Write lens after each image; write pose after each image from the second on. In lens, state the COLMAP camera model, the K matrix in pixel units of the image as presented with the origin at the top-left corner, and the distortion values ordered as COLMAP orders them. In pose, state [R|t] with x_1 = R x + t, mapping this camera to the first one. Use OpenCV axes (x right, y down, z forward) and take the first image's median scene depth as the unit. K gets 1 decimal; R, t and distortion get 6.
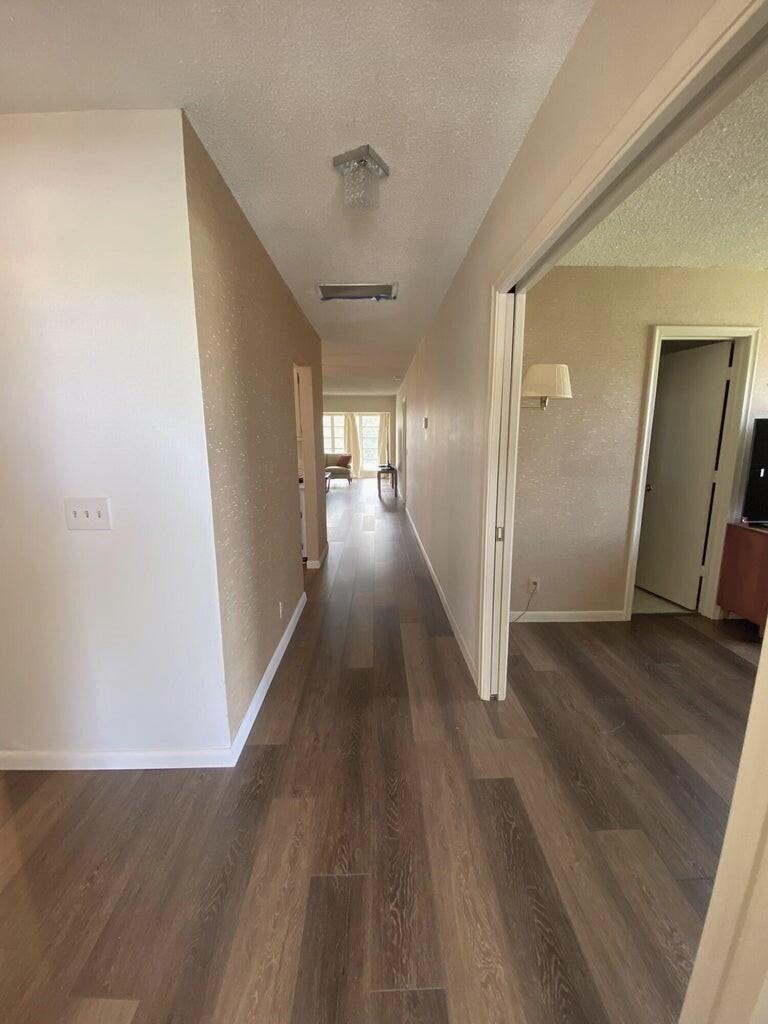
lens RADIAL K [[414.8, 0, 384.0], [0, 414.8, 512.0], [0, 0, 1]] dist [0.000143, 0.000006]
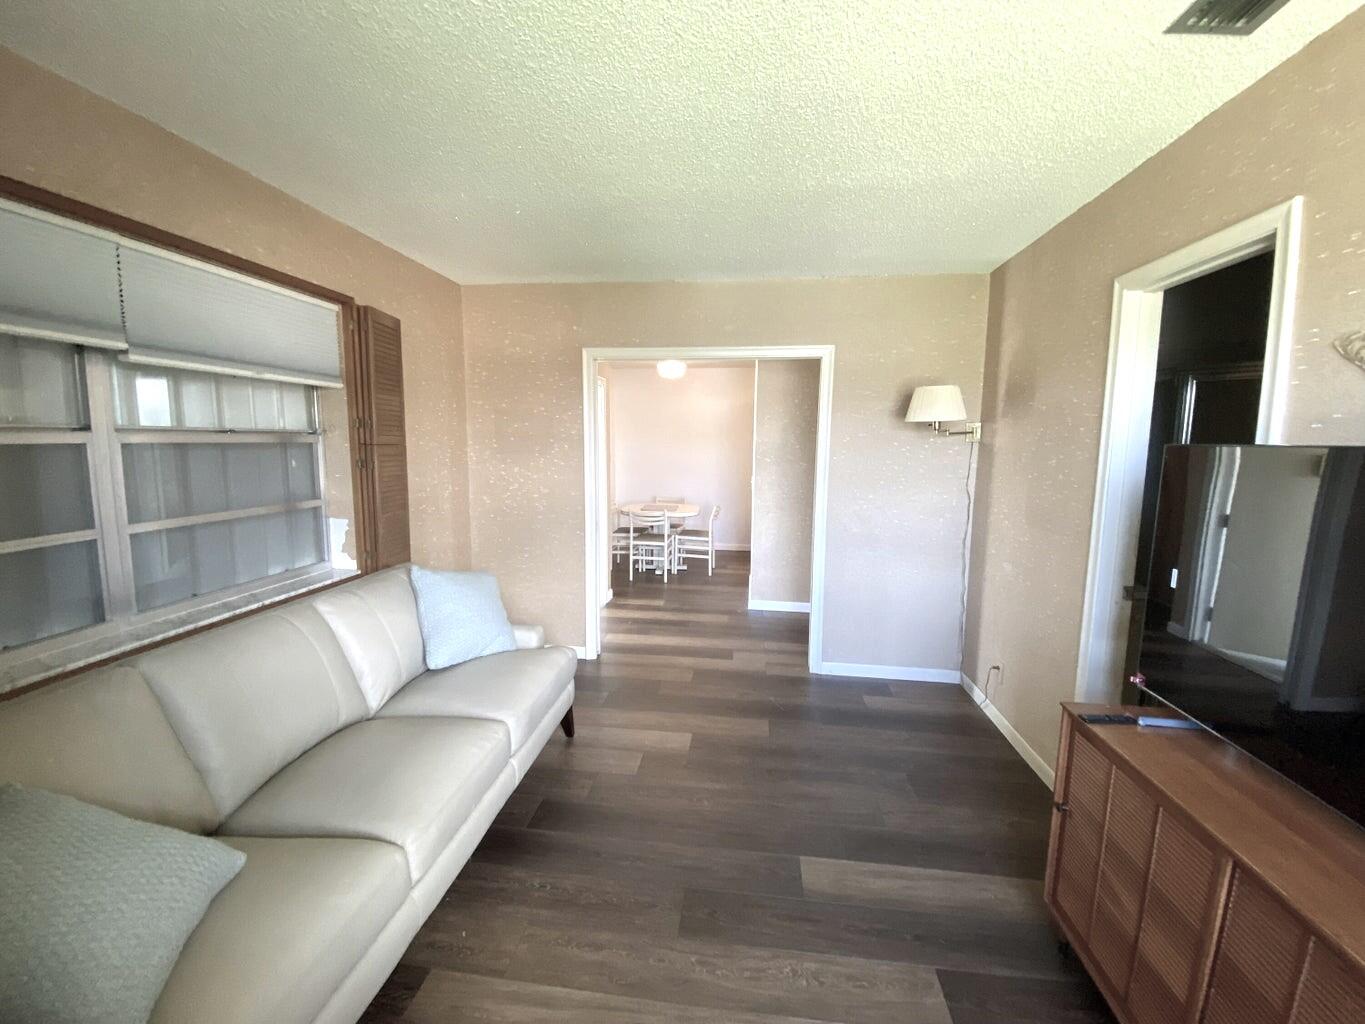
lens RADIAL K [[548.7, 0, 682.5], [0, 548.7, 512.0], [0, 0, 1]] dist [0.001067, -0.000032]
pose [[-0.151349, 0.127117, -0.980273, 2.984766], [-0.193301, 0.968744, 0.155466, -0.294003], [0.969396, 0.213017, -0.122046, 1.159469]]
